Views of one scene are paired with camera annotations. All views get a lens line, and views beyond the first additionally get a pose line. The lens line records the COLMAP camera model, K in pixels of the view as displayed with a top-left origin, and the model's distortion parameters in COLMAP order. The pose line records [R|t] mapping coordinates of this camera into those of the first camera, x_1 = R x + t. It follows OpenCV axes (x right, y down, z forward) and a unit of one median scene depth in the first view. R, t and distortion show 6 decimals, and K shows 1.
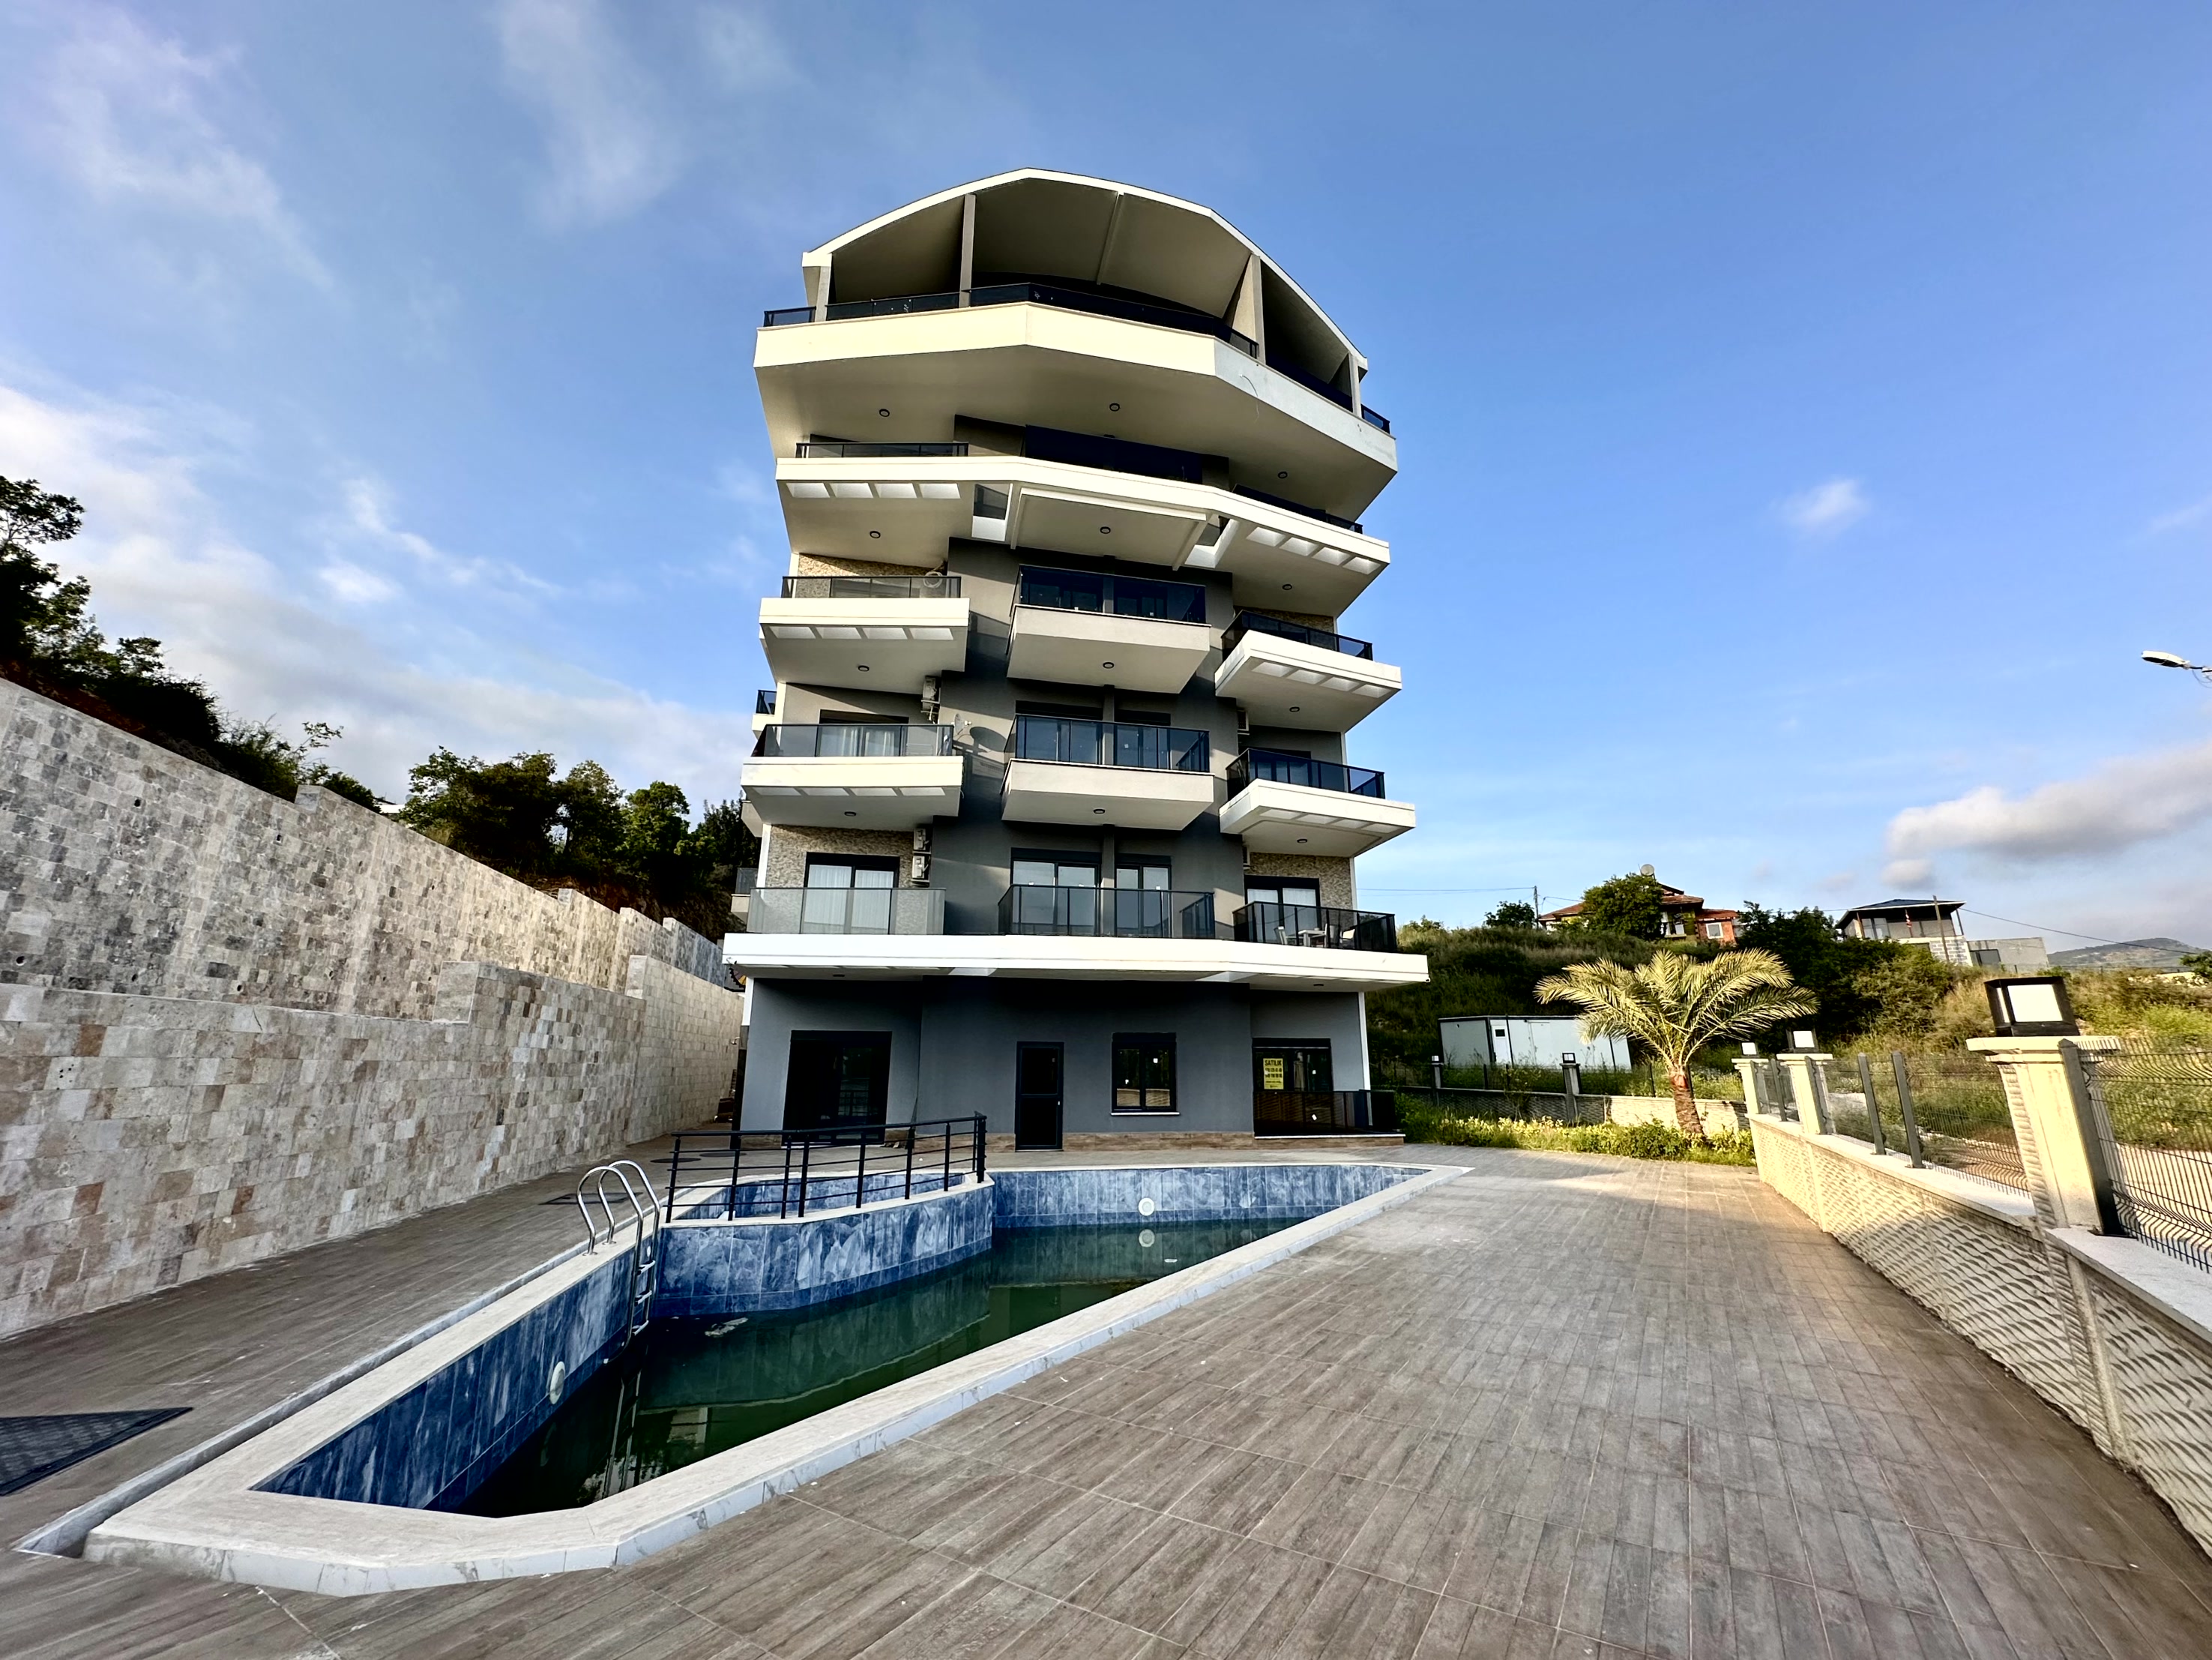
lens RADIAL K [[884.2, 0, 1106.1], [0, 884.2, 830.1], [0, 0, 1]] dist [-0.002916, 0.001750]
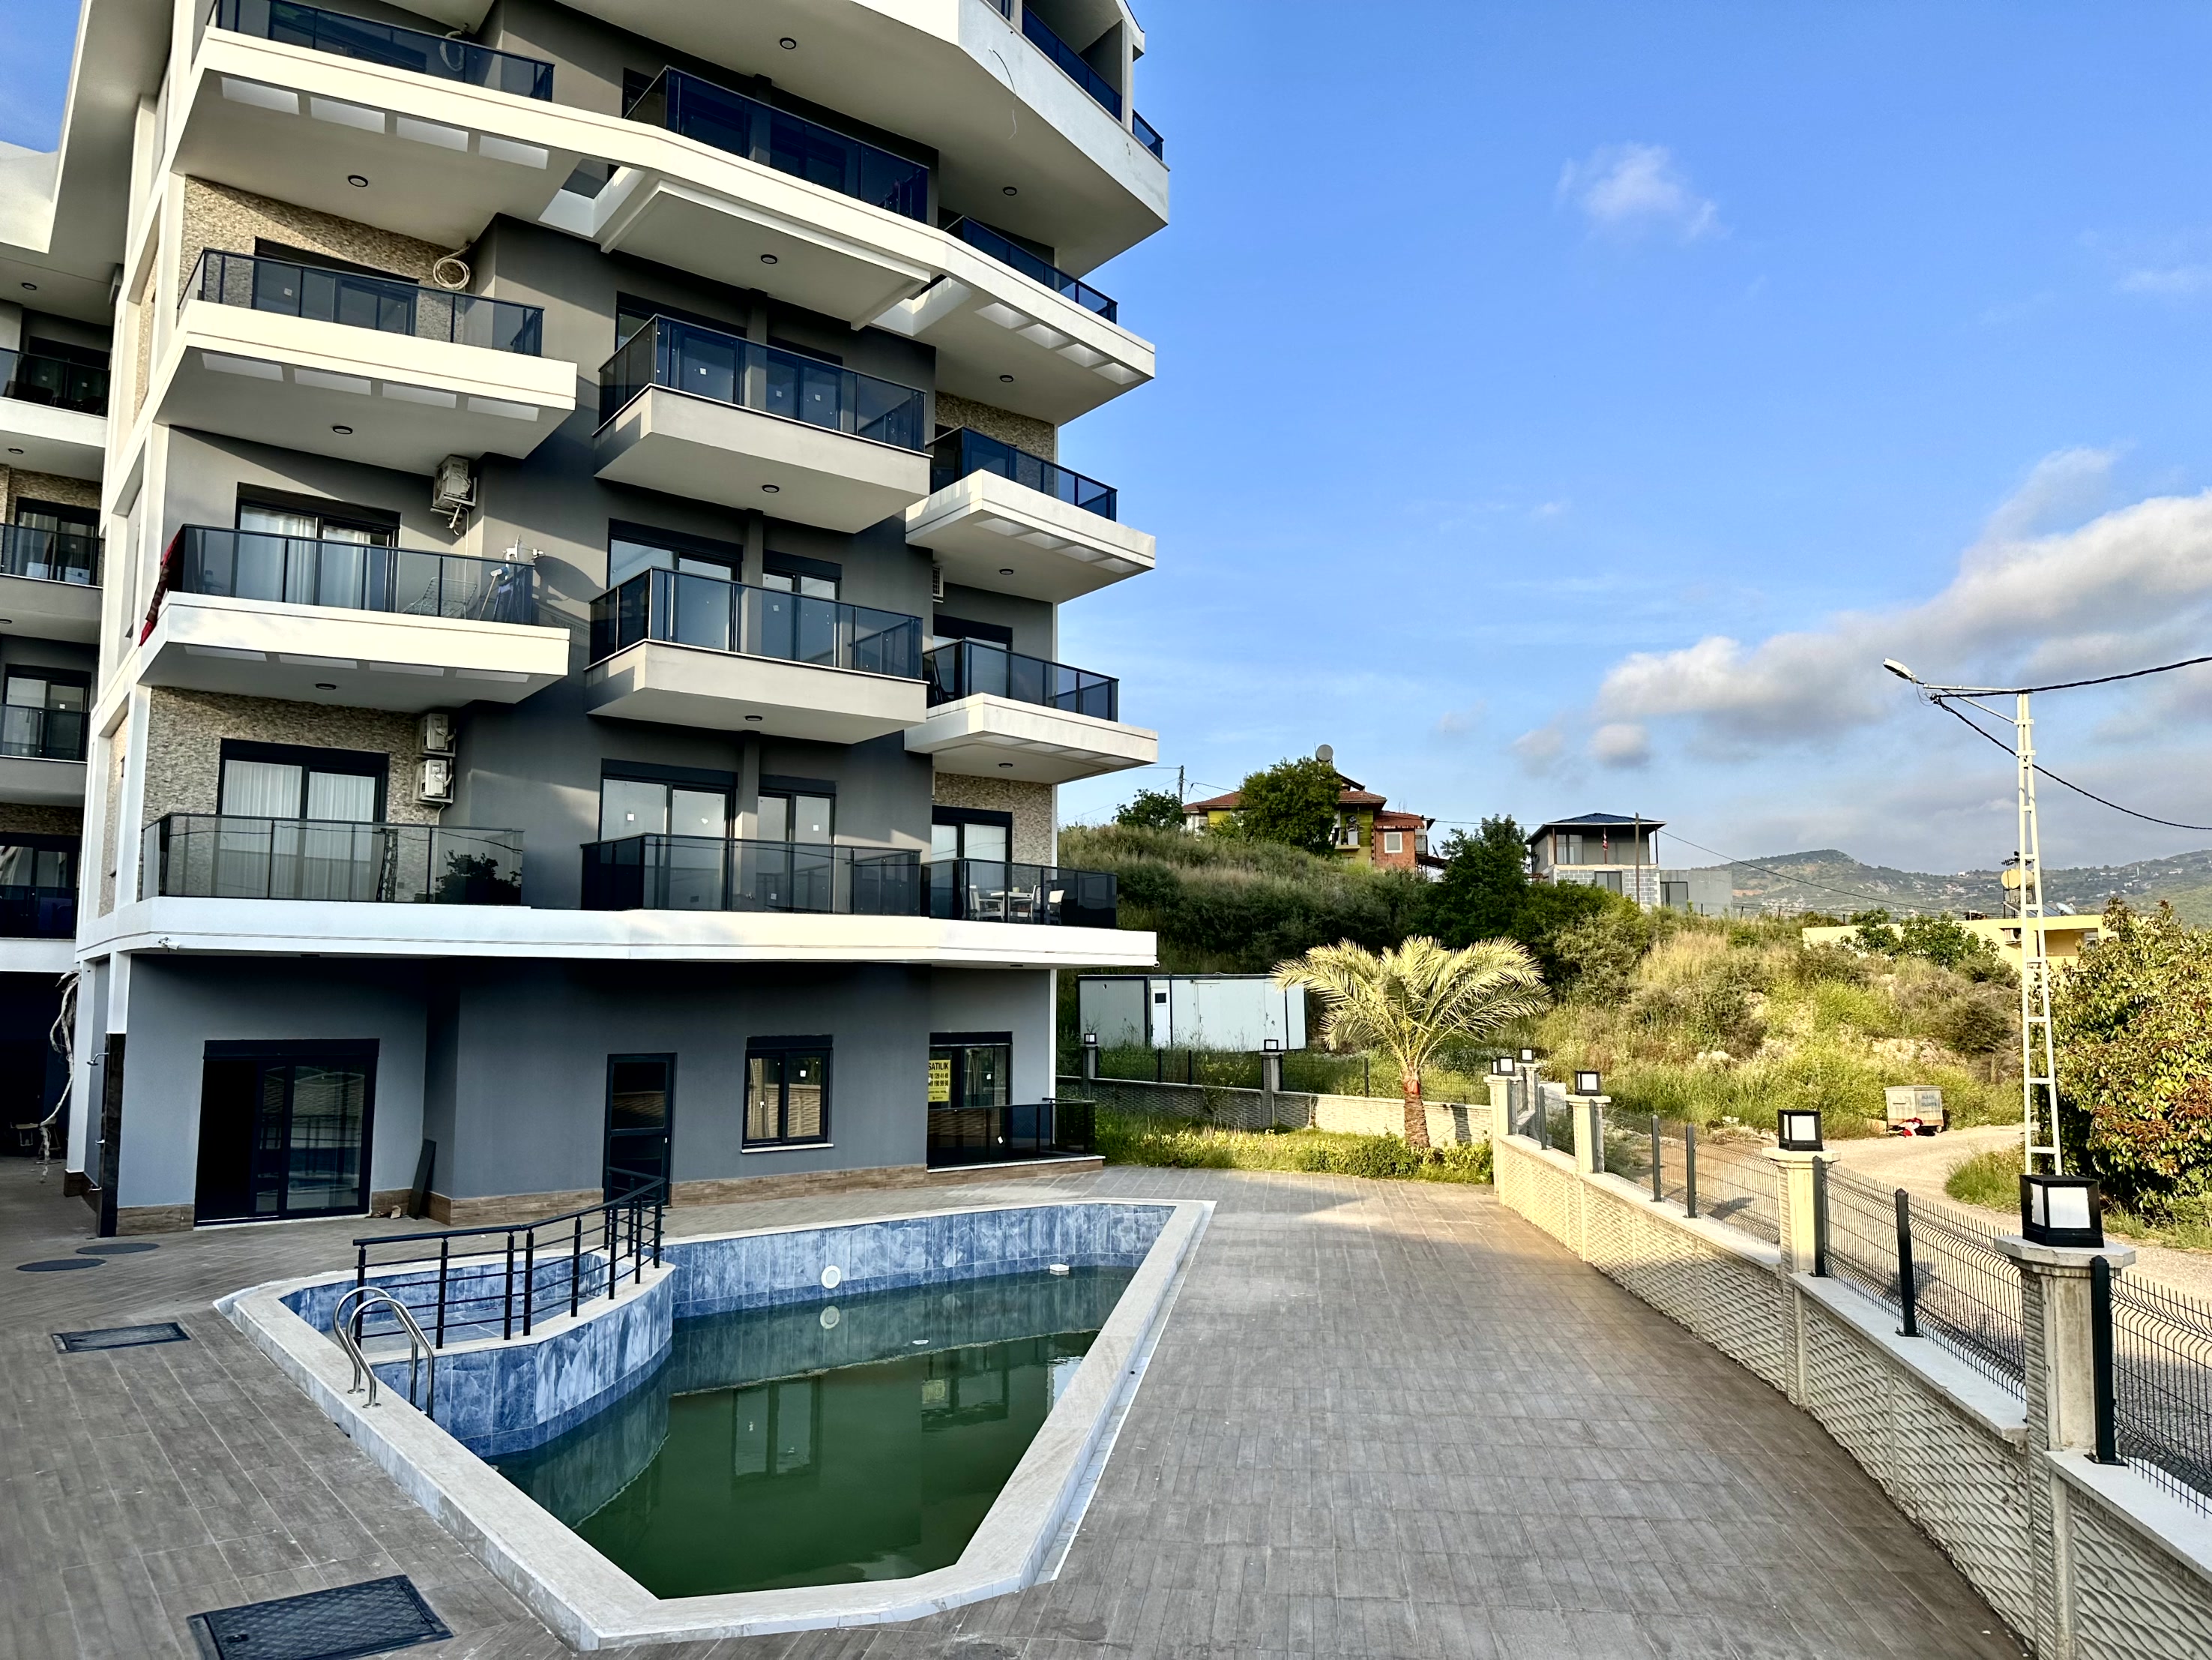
lens RADIAL K [[1546.0, 0, 1102.8], [0, 1546.0, 841.8], [0, 0, 1]] dist [0.070146, -0.084880]
pose [[0.905880, 0.042809, 0.421366, -0.313374], [-0.107900, 0.985378, 0.131860, -0.136066], [-0.409560, -0.164914, 0.897253, -0.219012]]
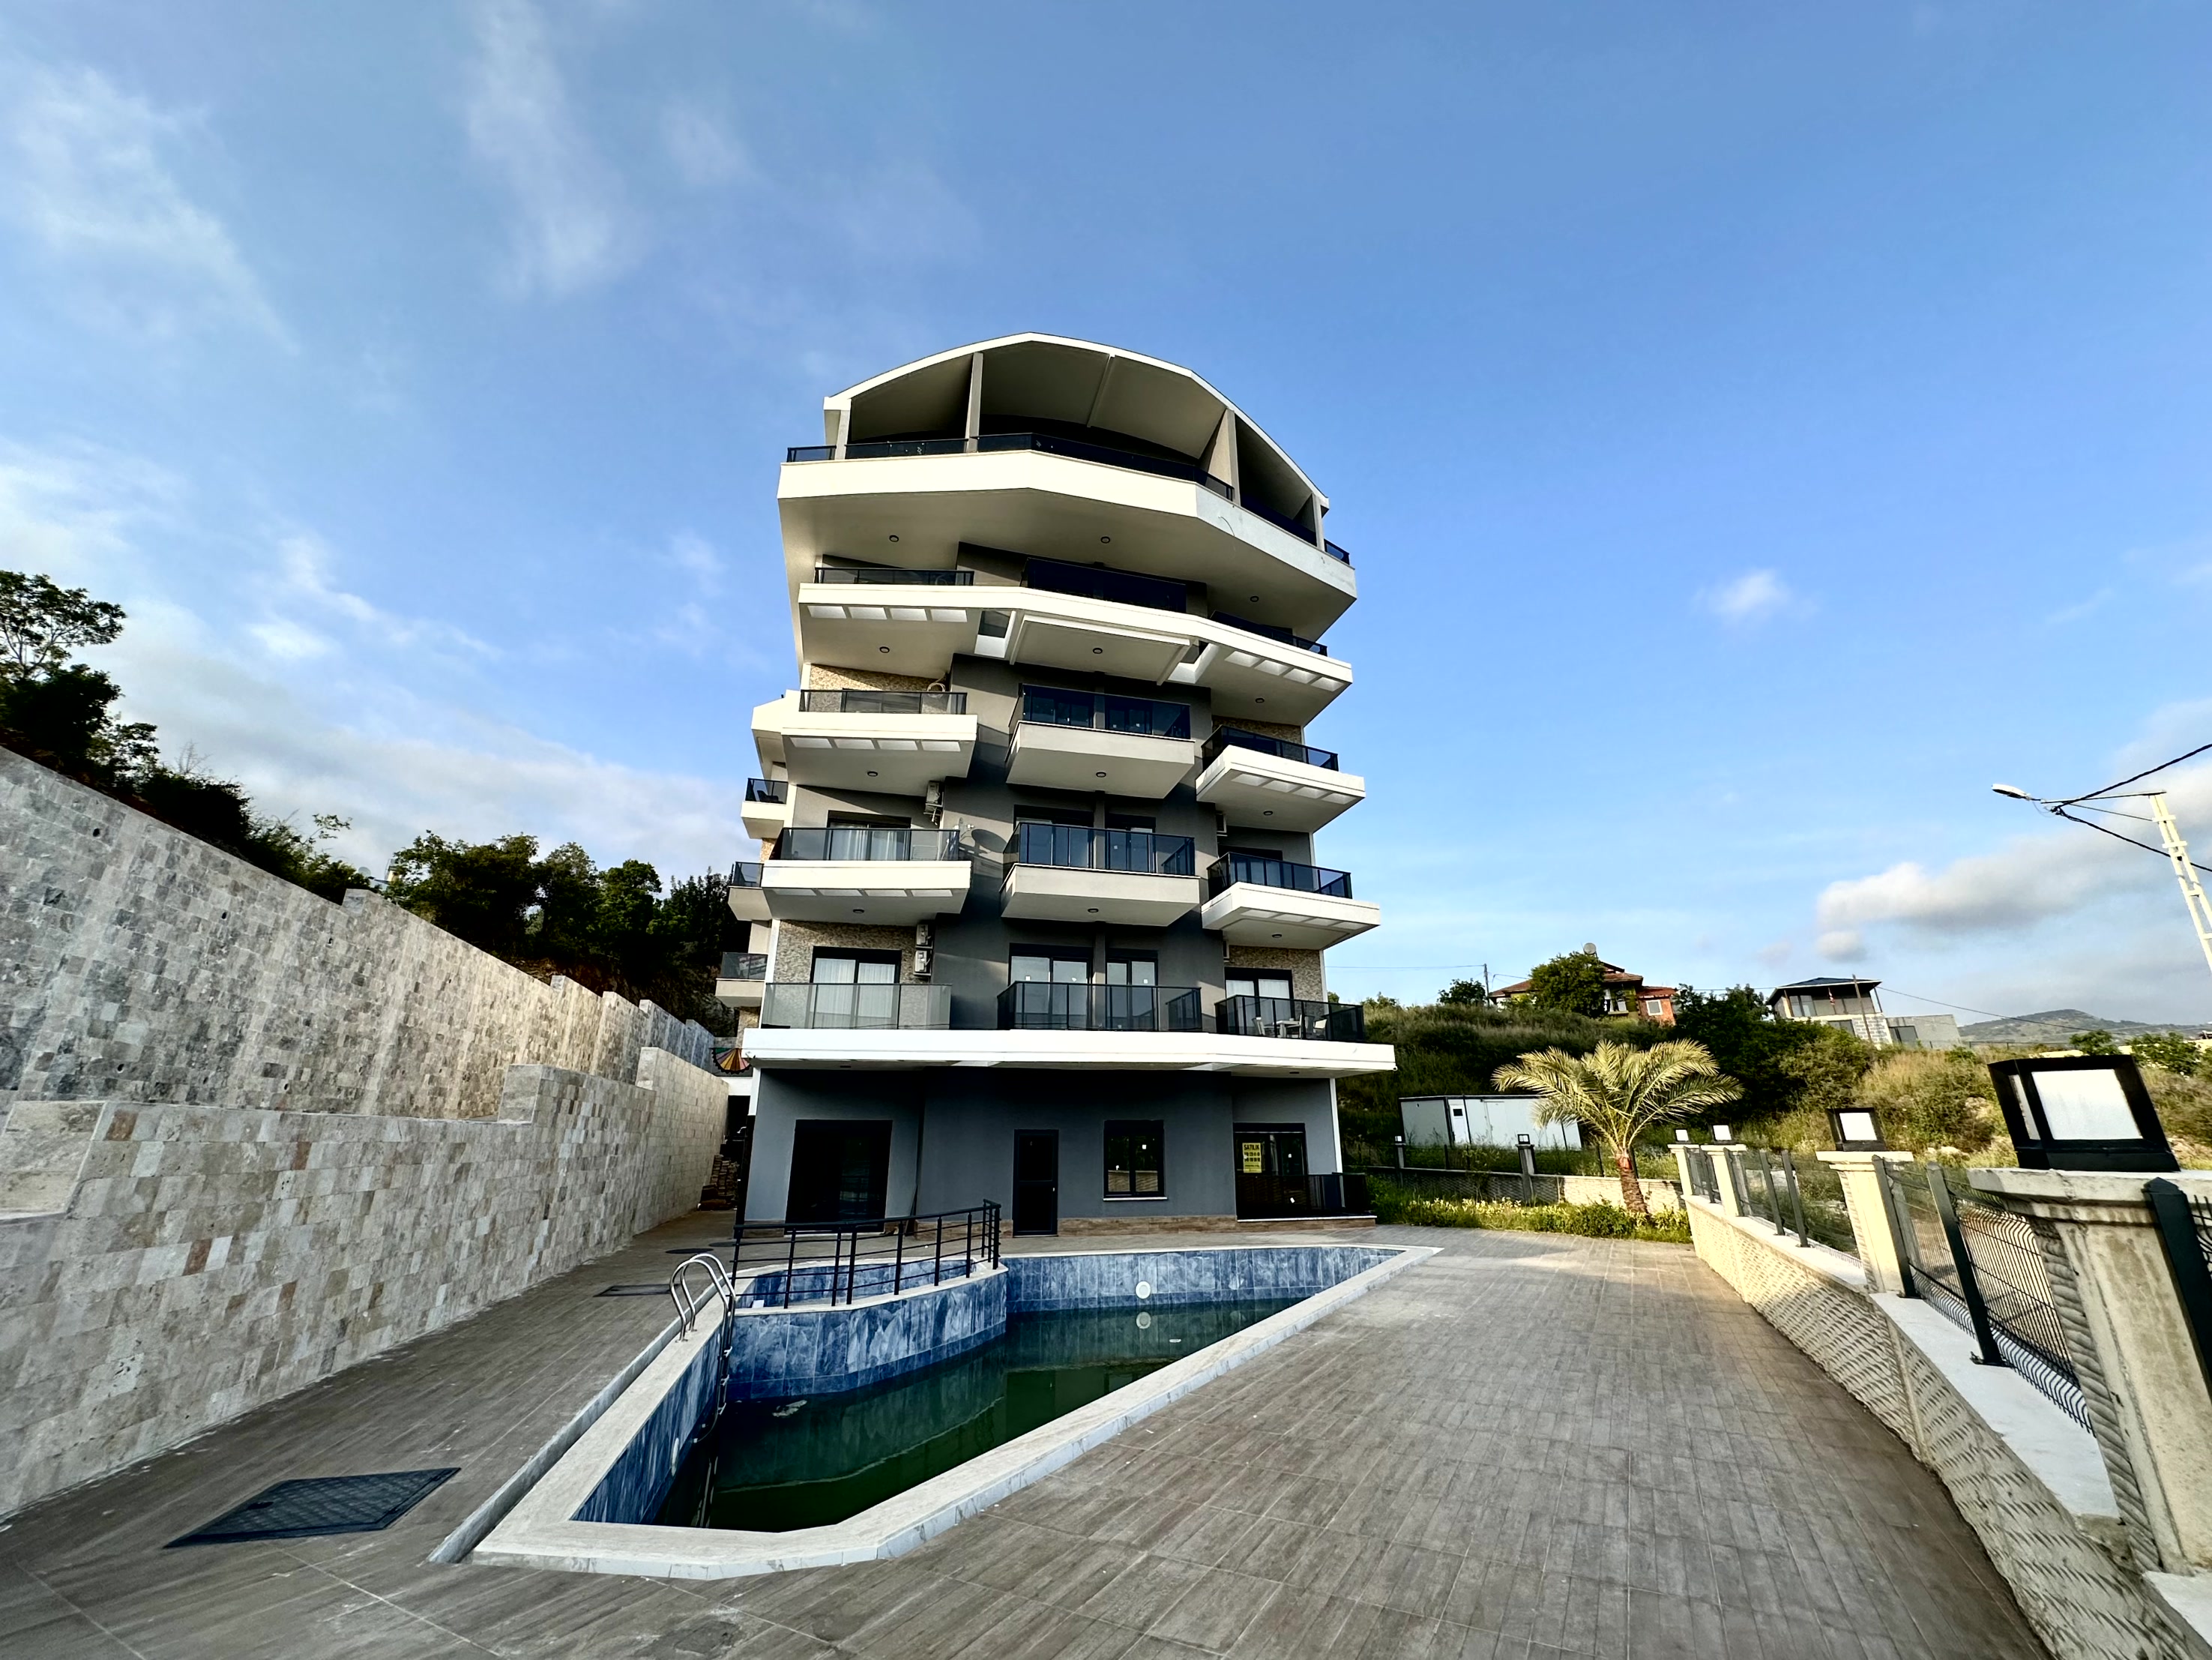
lens RADIAL K [[884.2, 0, 1106.0], [0, 884.2, 830.4], [0, 0, 1]] dist [-0.002916, 0.001750]
pose [[0.998679, 0.010423, 0.050311, -0.057283], [-0.006467, 0.996920, -0.078159, -0.041770], [-0.050971, 0.077730, 0.995671, -0.099368]]
